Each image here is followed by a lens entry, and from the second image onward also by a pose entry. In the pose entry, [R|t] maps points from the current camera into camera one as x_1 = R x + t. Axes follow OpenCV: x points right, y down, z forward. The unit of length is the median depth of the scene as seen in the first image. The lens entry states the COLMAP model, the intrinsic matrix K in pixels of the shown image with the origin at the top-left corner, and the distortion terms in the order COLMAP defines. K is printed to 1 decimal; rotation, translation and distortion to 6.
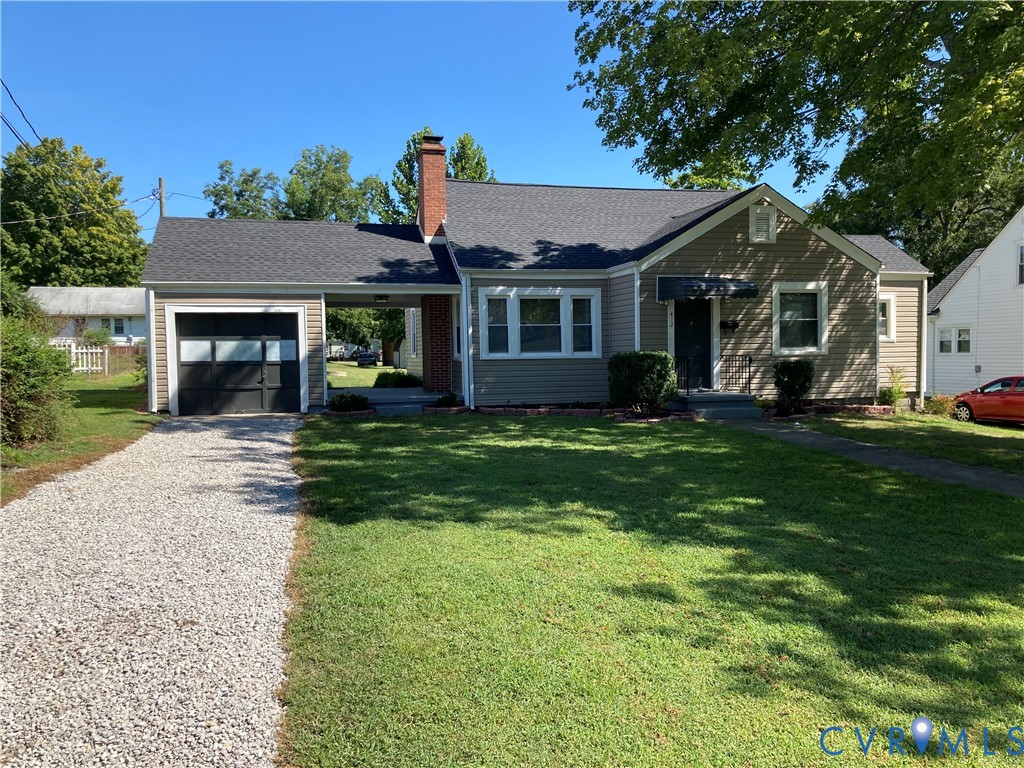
lens RADIAL K [[818.9, 0, 512.0], [0, 818.9, 384.0], [0, 0, 1]] dist [0.045567, -0.001685]
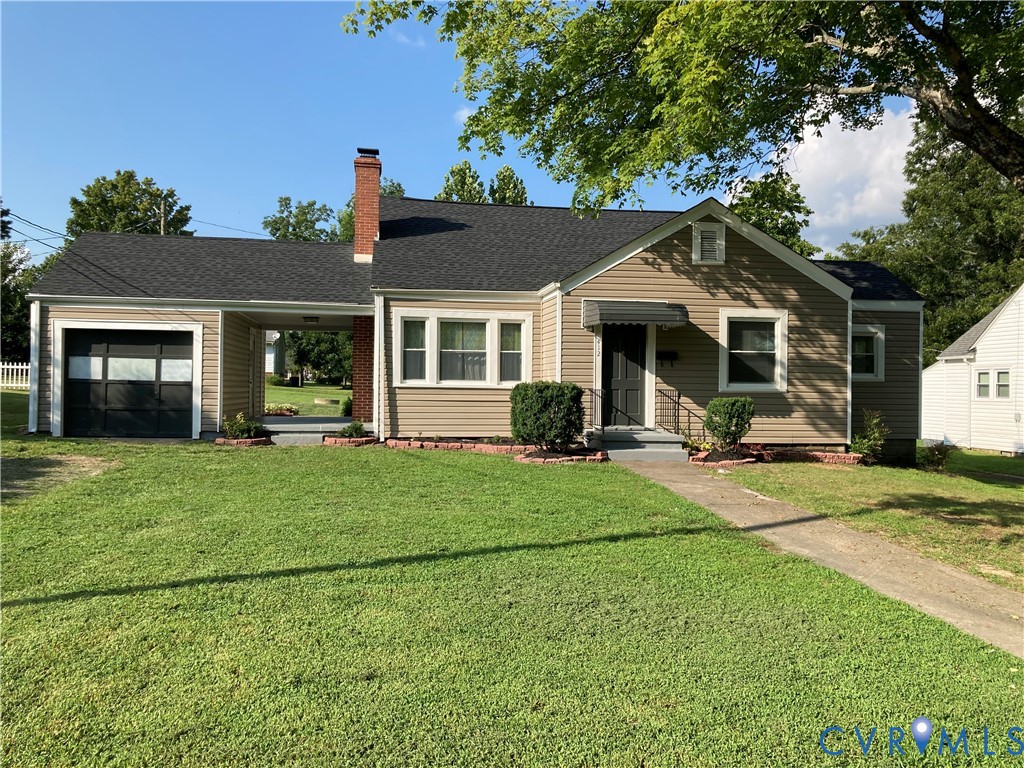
lens RADIAL K [[801.4, 0, 512.0], [0, 801.4, 384.0], [0, 0, 1]] dist [0.003078, 0.001227]
pose [[0.994215, 0.026628, -0.104060, 0.185580], [-0.030758, 0.998793, -0.038292, -0.002557], [0.102914, 0.041271, 0.993834, 0.125263]]
